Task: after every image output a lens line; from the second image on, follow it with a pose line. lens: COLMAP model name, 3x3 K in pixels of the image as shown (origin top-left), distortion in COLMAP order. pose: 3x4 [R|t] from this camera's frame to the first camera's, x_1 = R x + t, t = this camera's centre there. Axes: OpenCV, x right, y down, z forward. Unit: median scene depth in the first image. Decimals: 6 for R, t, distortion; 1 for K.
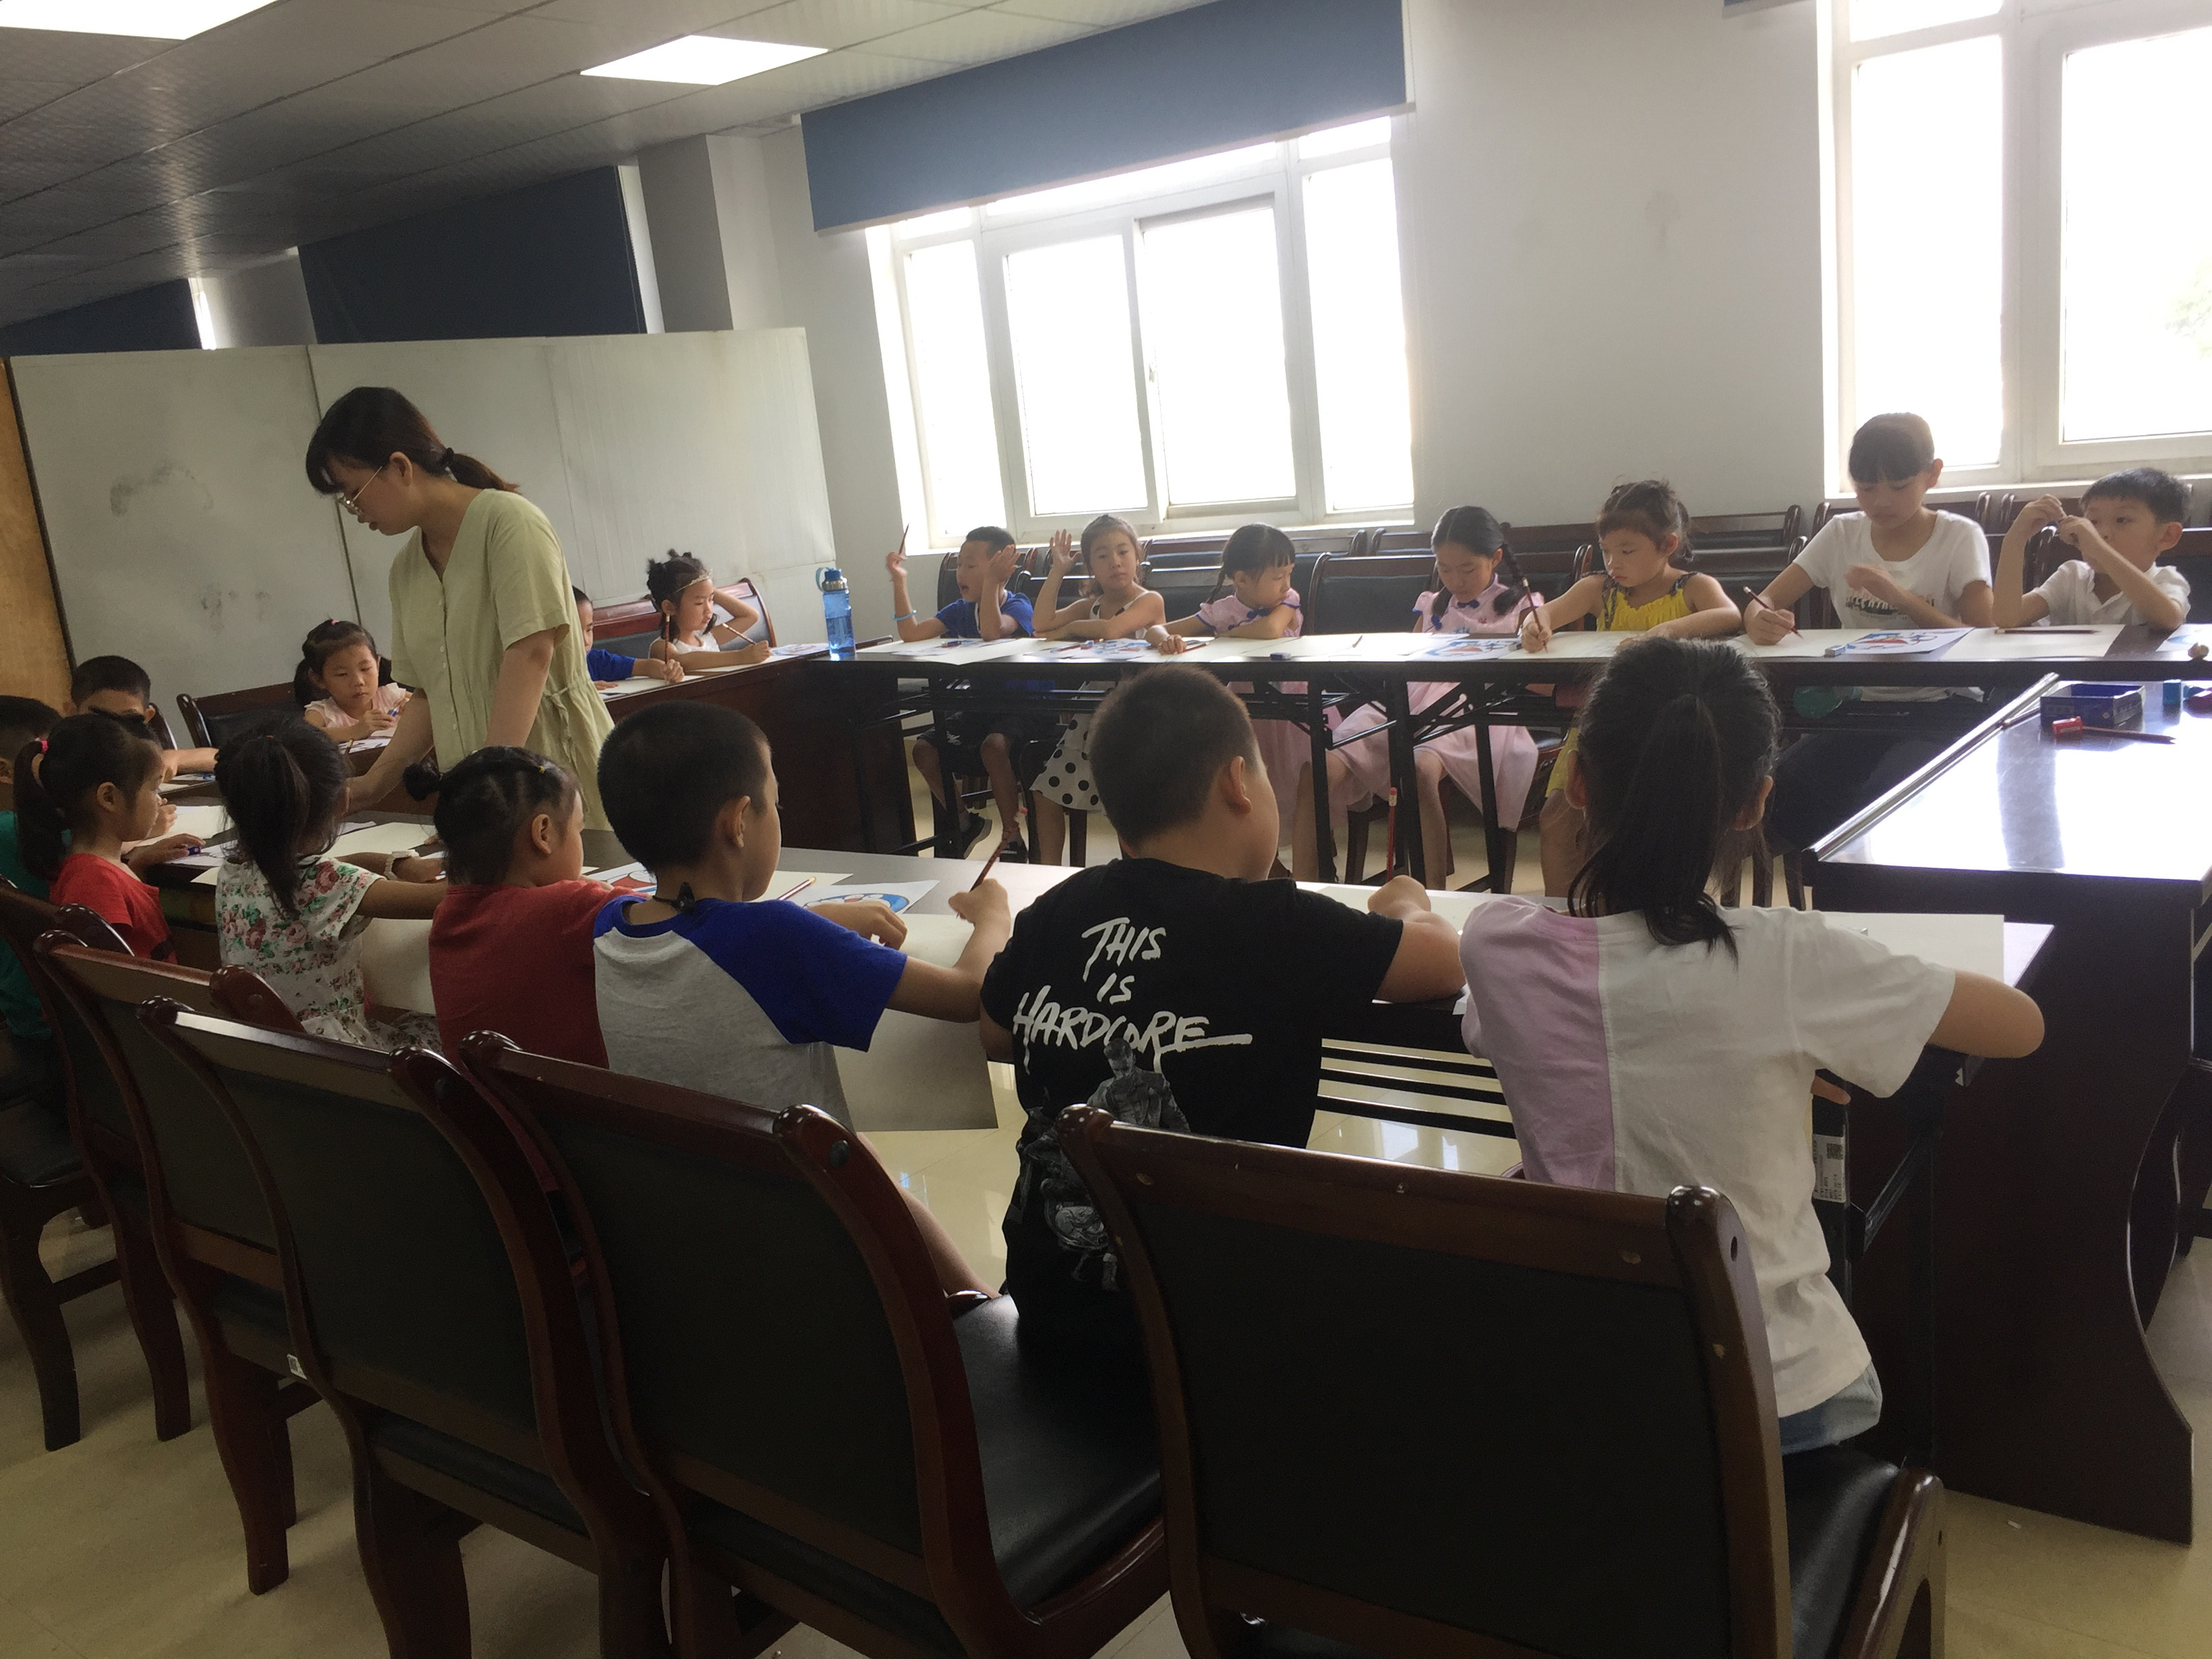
lens RADIAL K [[1876.4, 0, 1106.0], [0, 1876.4, 829.5], [0, 0, 1]] dist [0.081026, -0.117700]
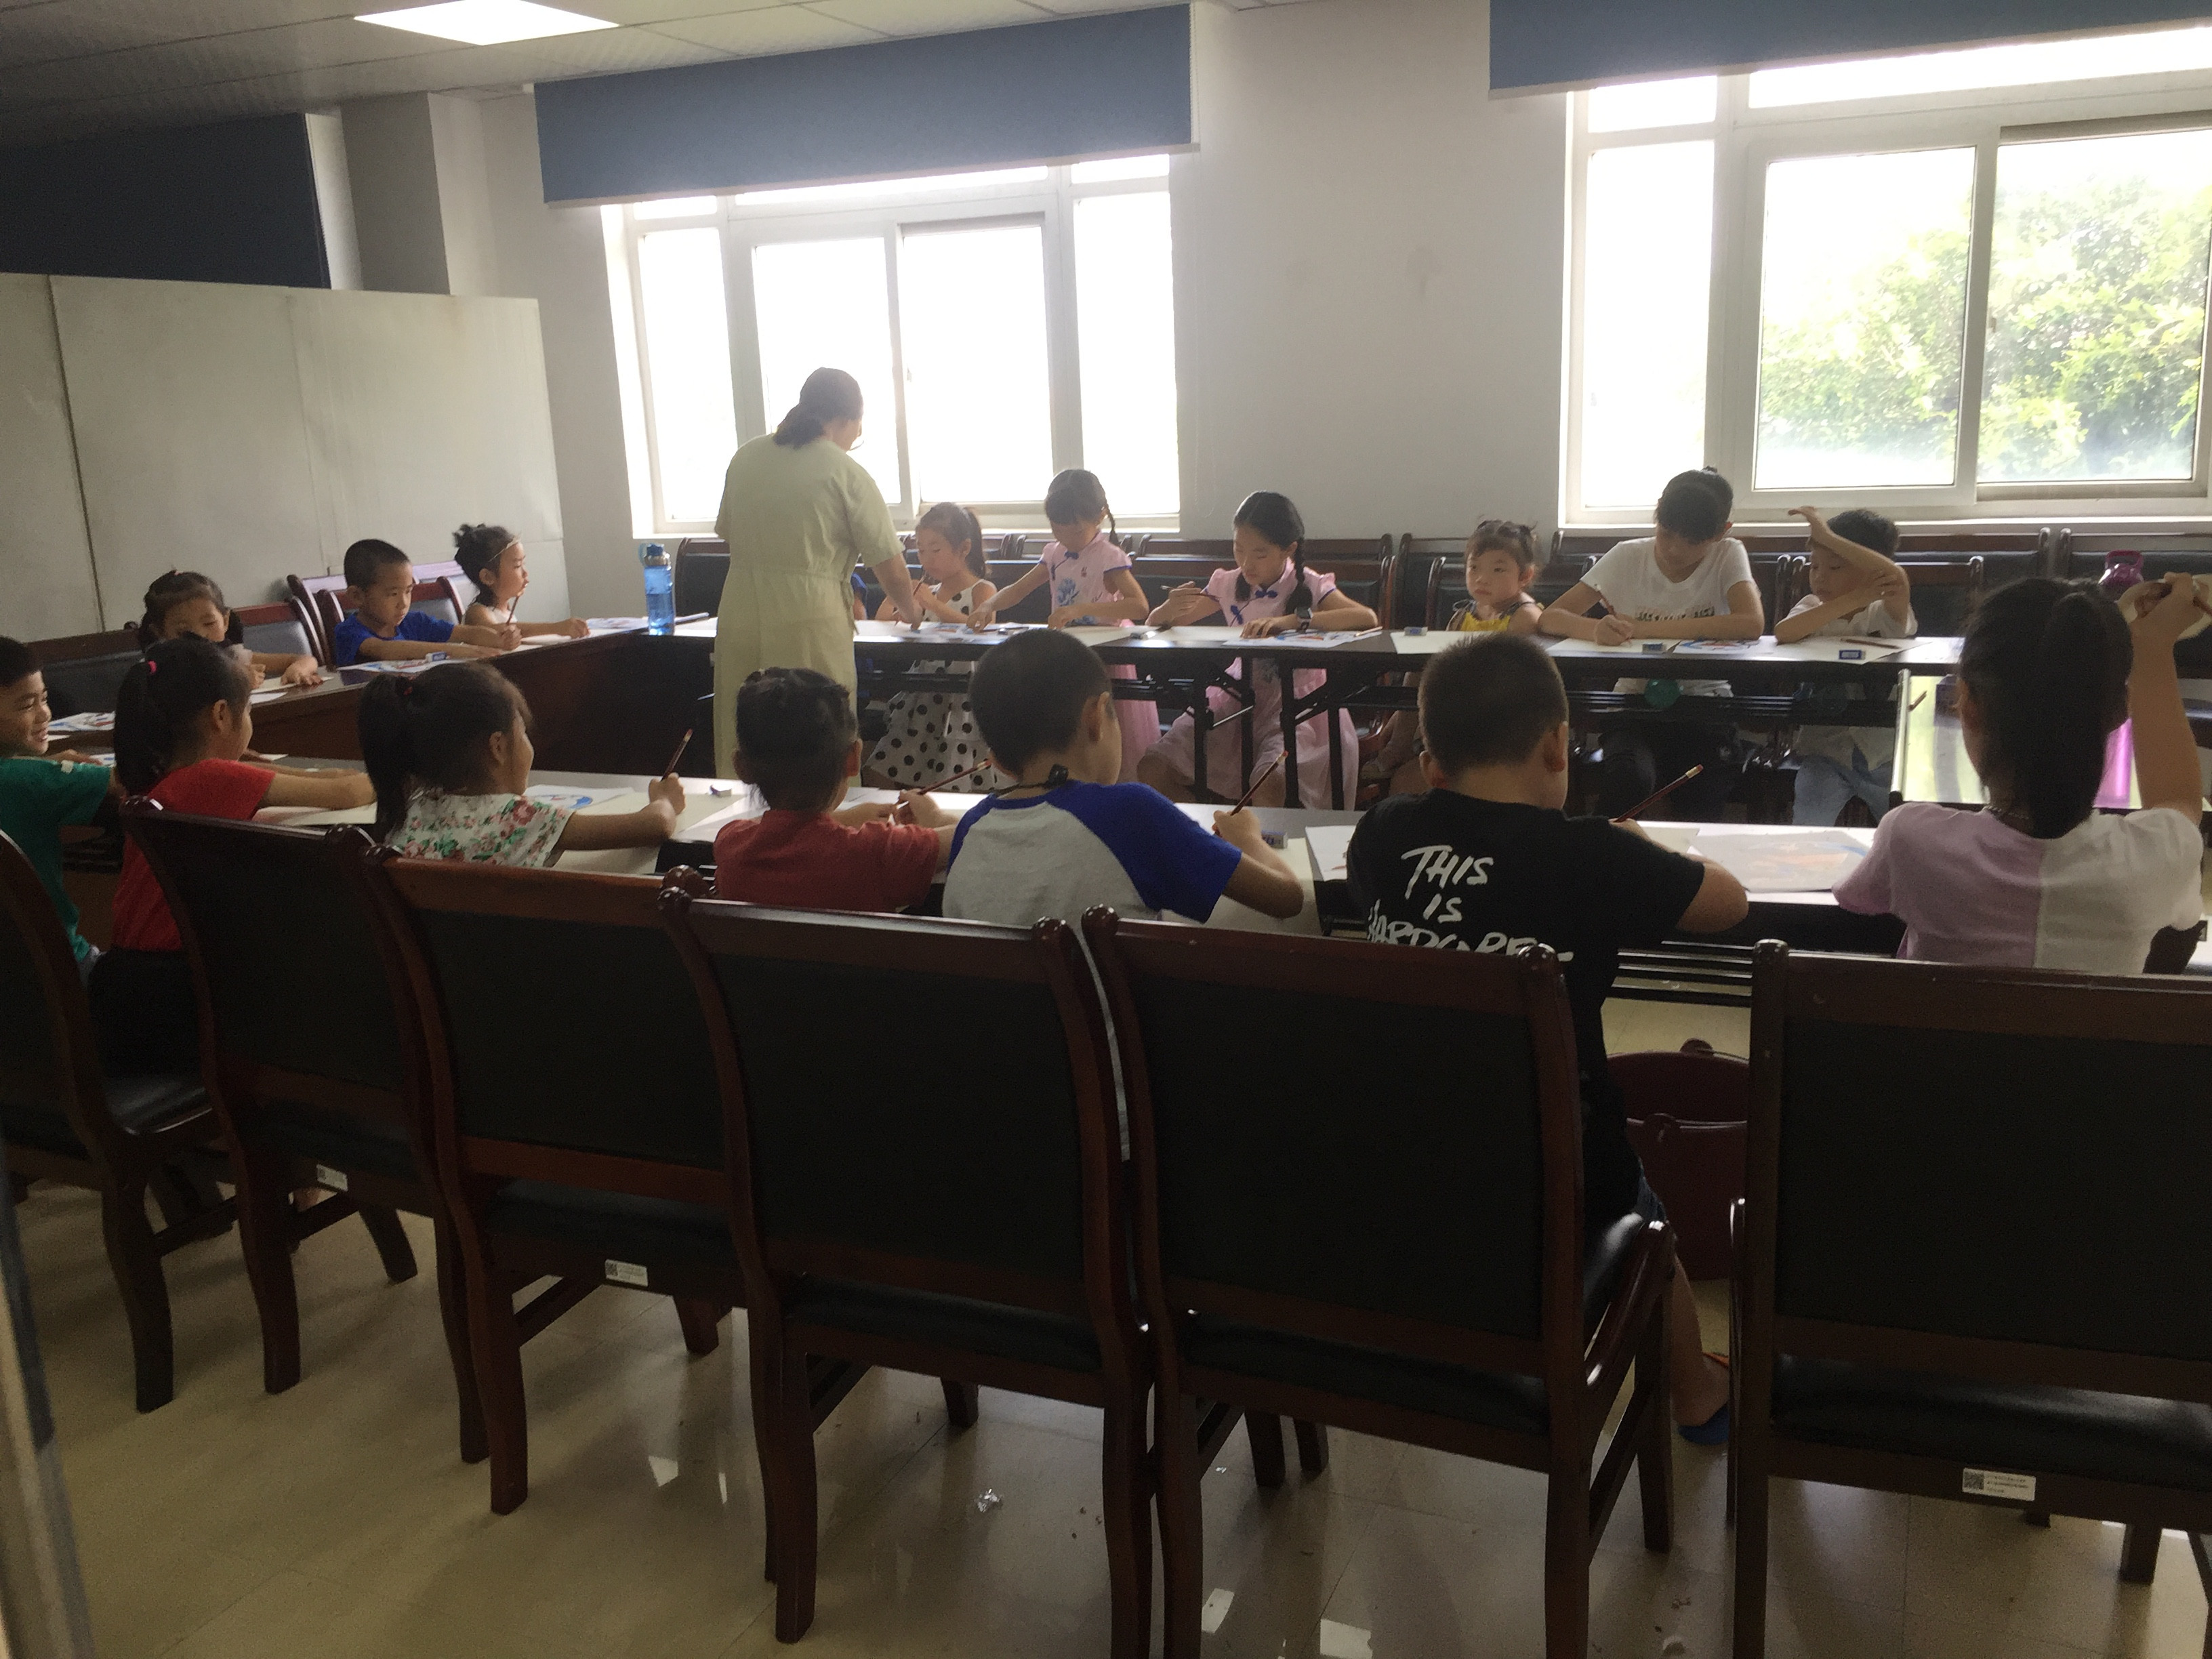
lens RADIAL K [[1876.4, 0, 1106.0], [0, 1876.4, 829.5], [0, 0, 1]] dist [0.081026, -0.117700]
pose [[0.962928, 0.008152, 0.269634, -0.161353], [-0.005741, 0.999936, -0.009728, 0.018295], [-0.269696, 0.007819, 0.962914, -0.023565]]
